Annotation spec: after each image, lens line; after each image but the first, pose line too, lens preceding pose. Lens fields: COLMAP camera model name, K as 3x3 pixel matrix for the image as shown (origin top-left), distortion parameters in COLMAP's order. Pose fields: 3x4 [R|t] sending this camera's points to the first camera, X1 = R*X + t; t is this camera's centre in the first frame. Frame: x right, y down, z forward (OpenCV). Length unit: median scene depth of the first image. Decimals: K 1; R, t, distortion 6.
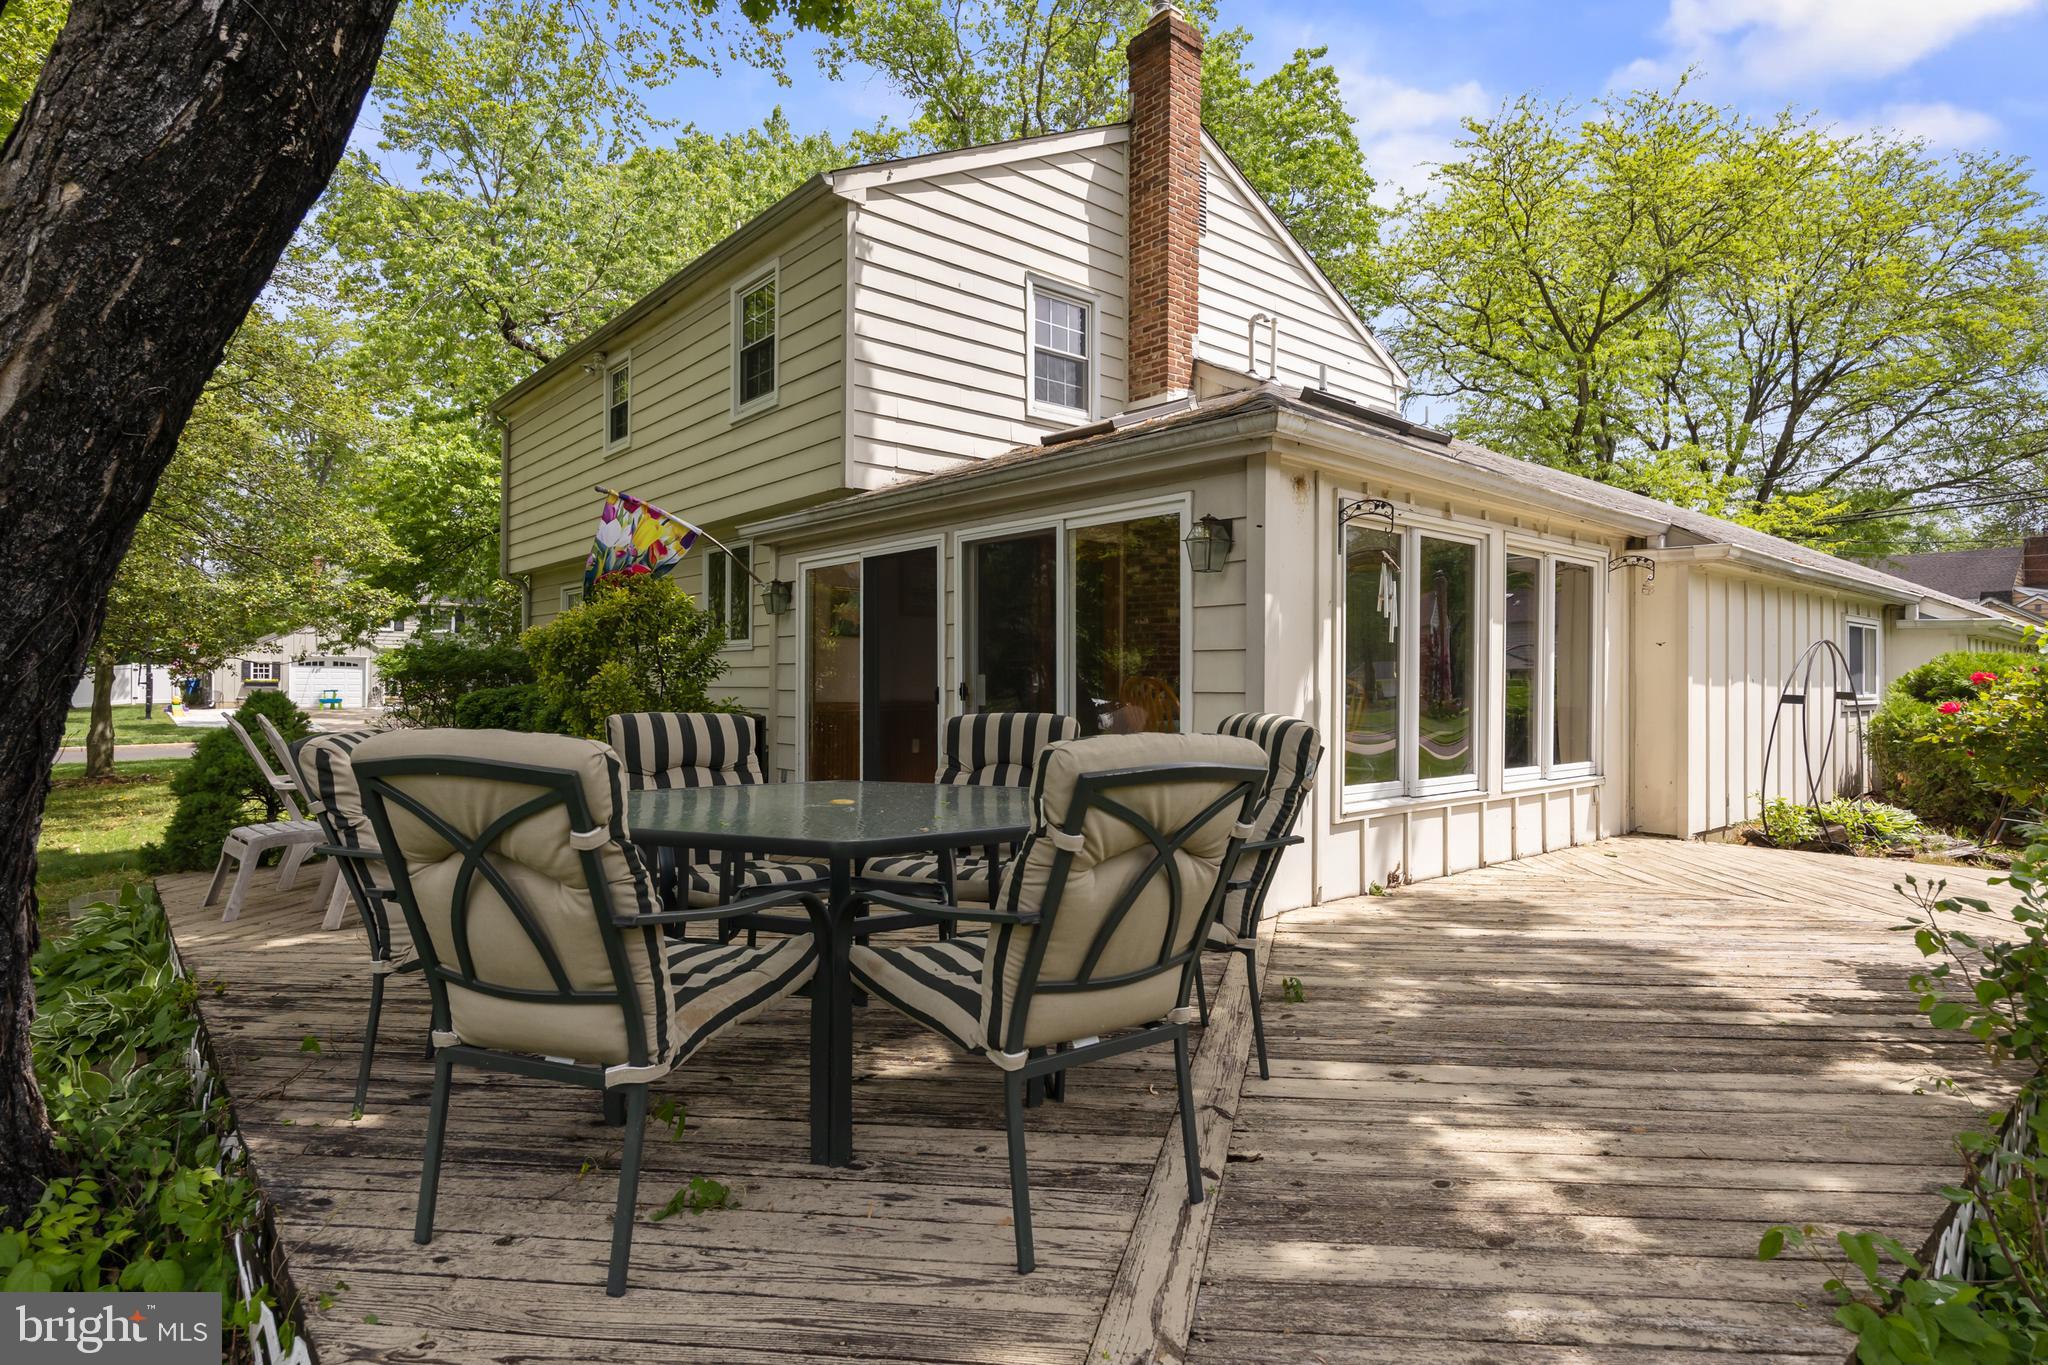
lens RADIAL K [[1070.8, 0, 1014.1], [0, 1070.8, 687.9], [0, 0, 1]] dist [-0.010711, 0.001108]
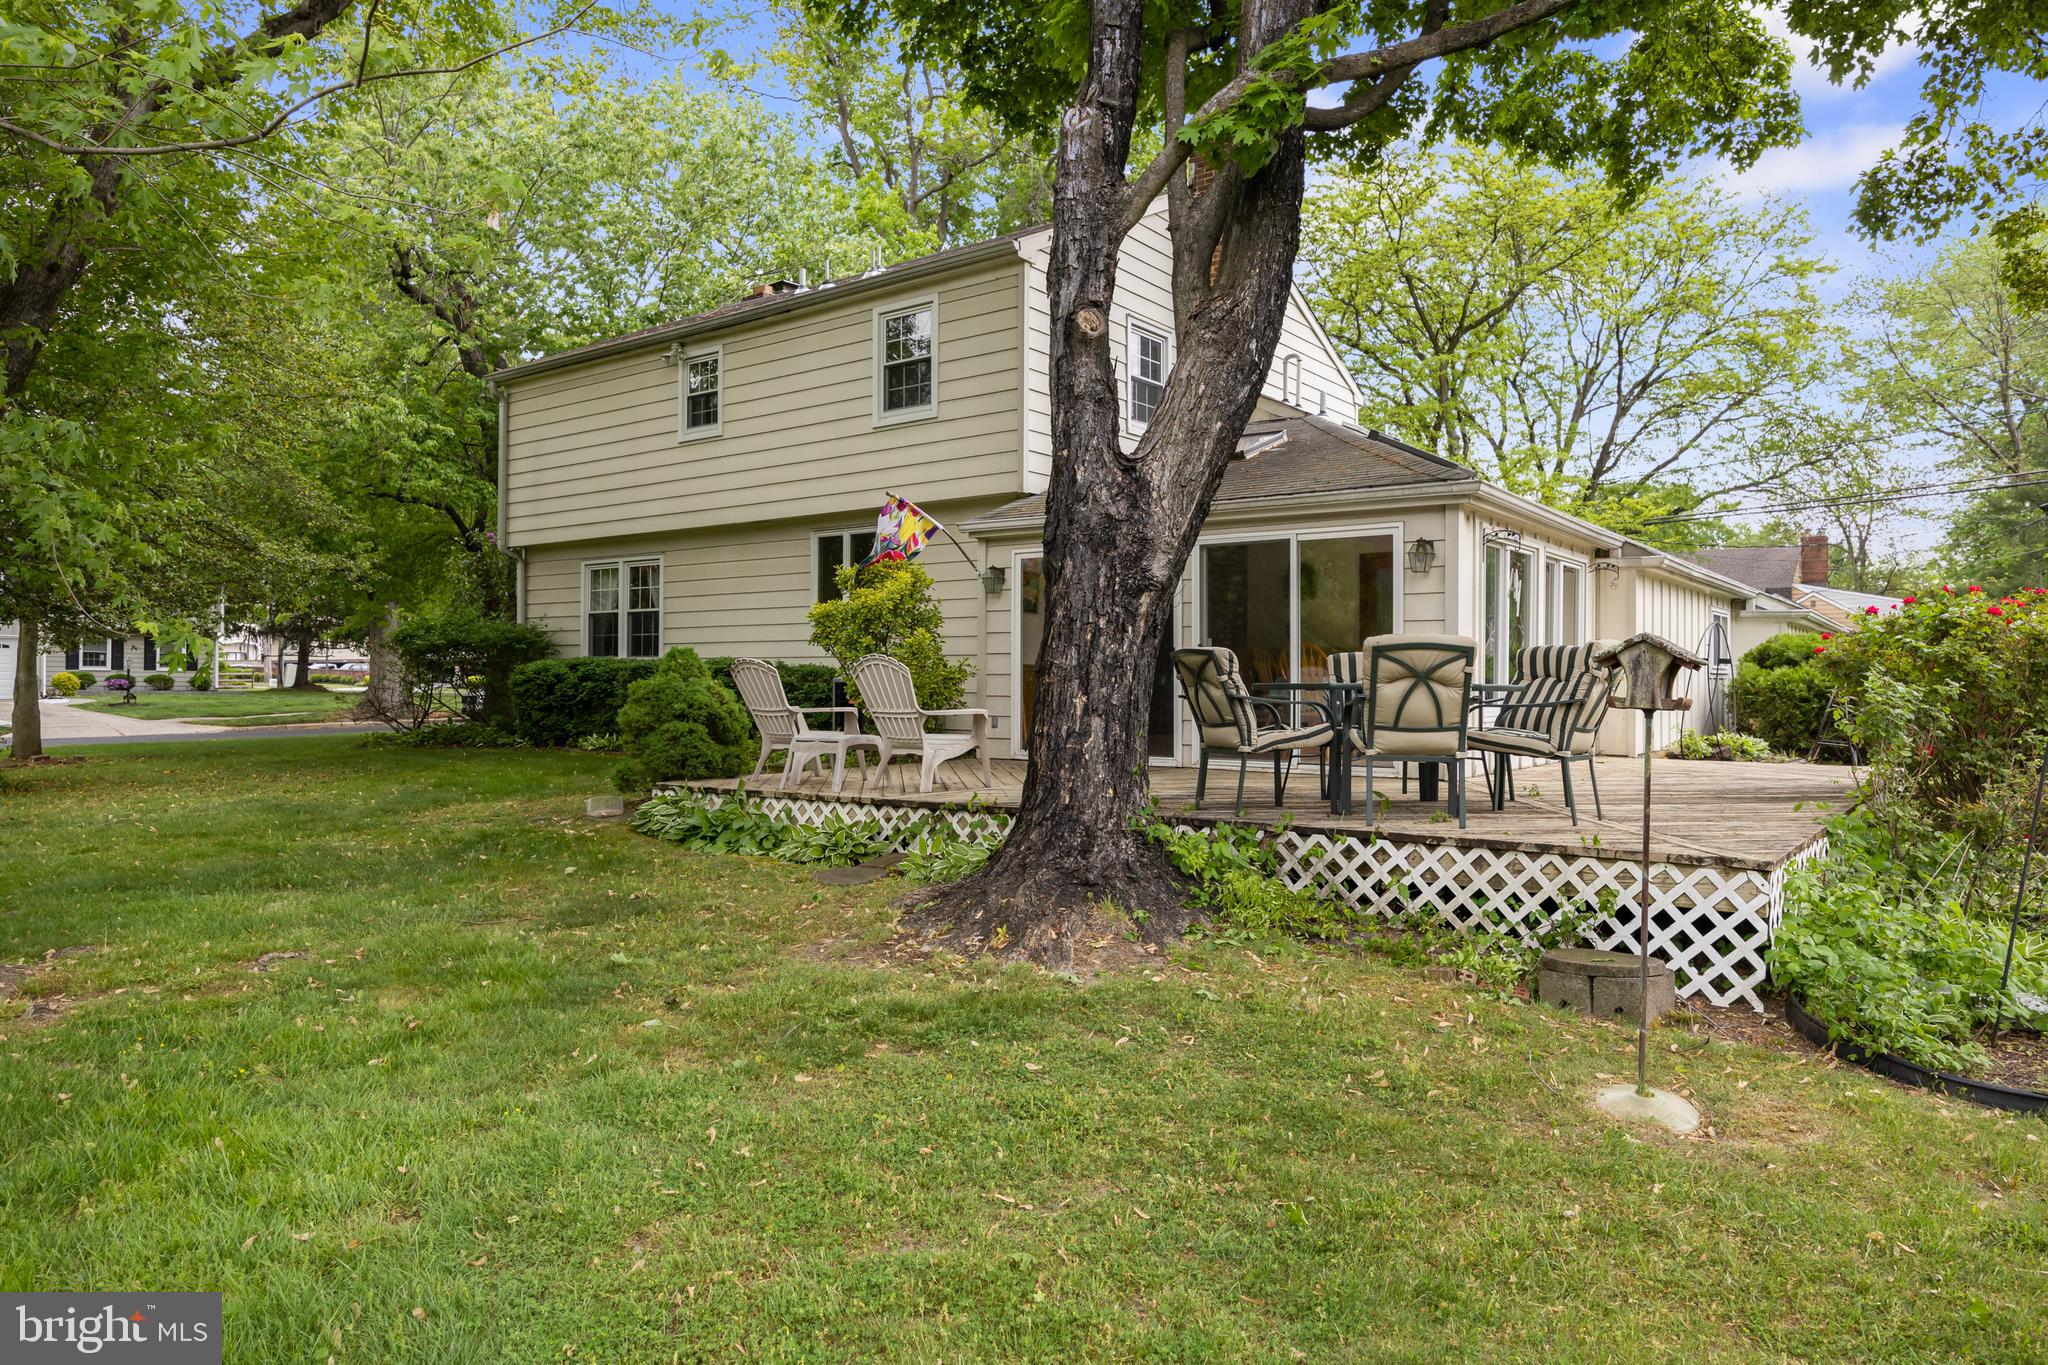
lens RADIAL K [[1295.9, 0, 1012.7], [0, 1295.9, 683.7], [0, 0, 1]] dist [0.014715, -0.002599]
pose [[0.975736, 0.000315, 0.218951, -0.400720], [0.000206, 0.999997, -0.002356, 0.031020], [-0.218951, 0.002344, 0.975733, -0.374222]]
